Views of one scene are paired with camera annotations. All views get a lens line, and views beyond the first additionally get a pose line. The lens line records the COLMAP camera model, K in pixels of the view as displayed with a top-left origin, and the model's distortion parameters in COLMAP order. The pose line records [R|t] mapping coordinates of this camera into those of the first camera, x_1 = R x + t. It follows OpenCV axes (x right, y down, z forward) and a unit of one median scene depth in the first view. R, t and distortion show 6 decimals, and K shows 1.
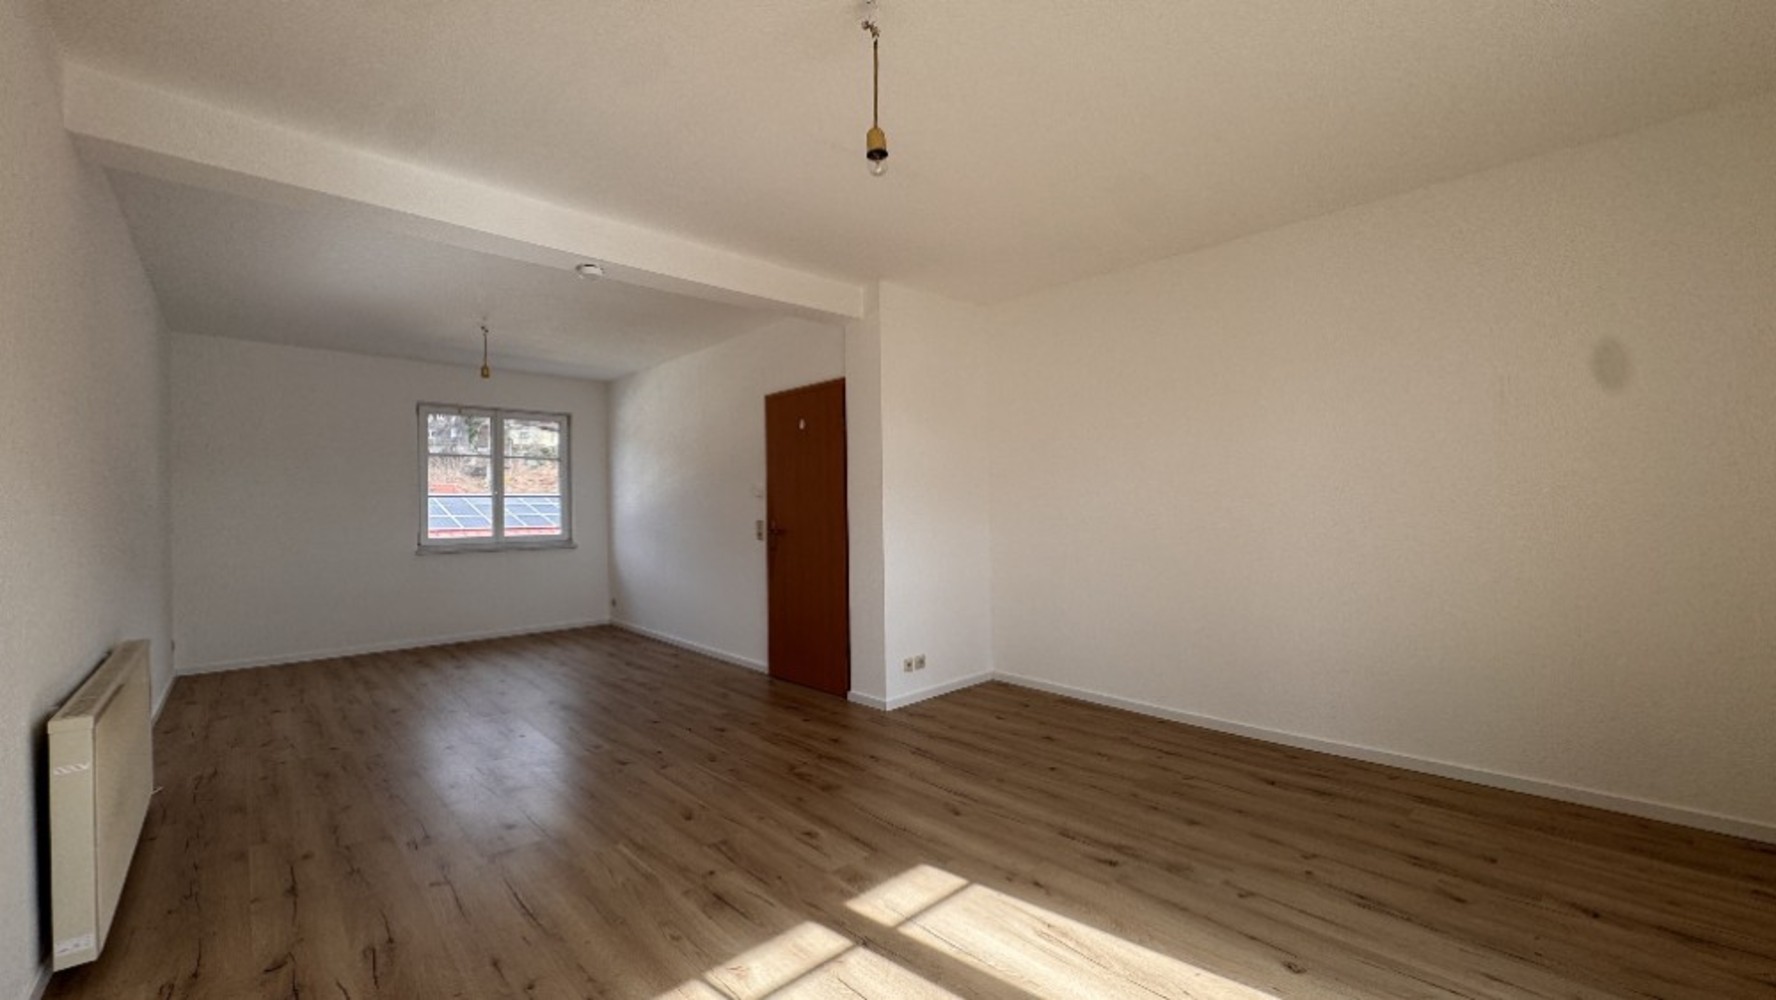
lens RADIAL K [[686.2, 0, 885.7], [0, 686.2, 502.9], [0, 0, 1]] dist [0.000803, 0.000173]
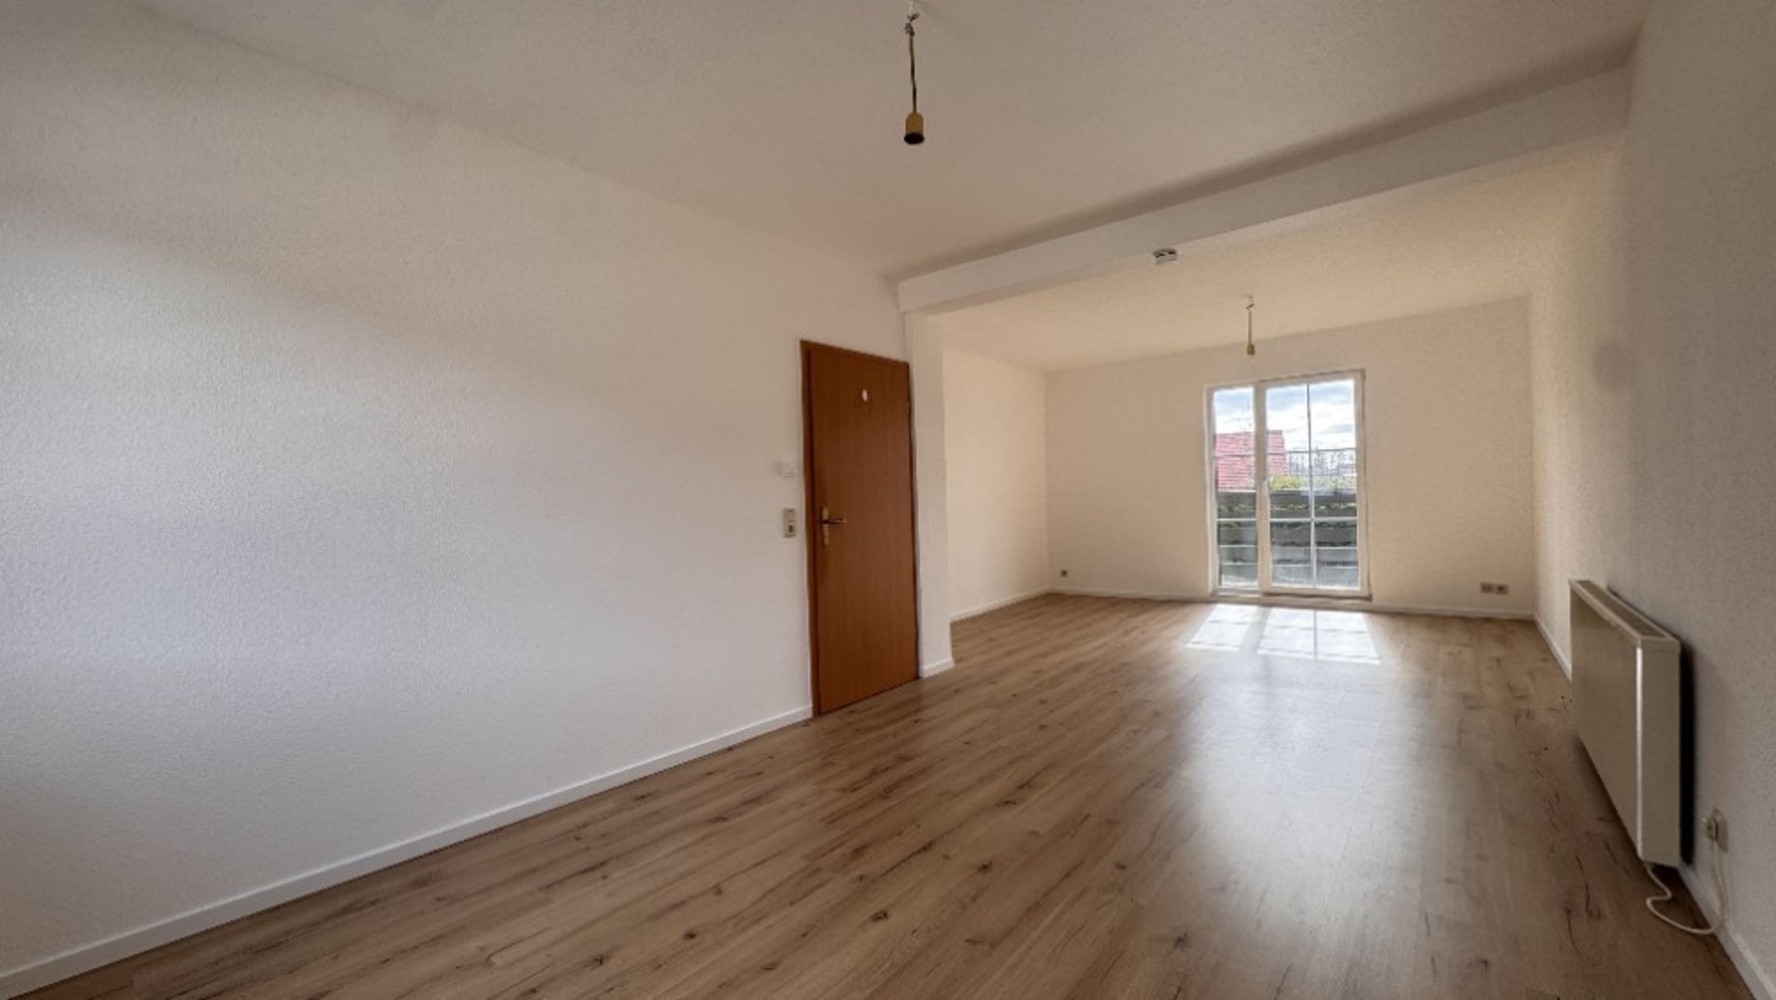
lens RADIAL K [[686.2, 0, 892.2], [0, 686.2, 502.3], [0, 0, 1]] dist [0.000803, 0.000173]
pose [[-0.127280, 0.011862, 0.991796, -1.118420], [0.024266, 0.999666, -0.008842, 0.033395], [-0.991570, 0.022942, -0.127525, 1.223570]]
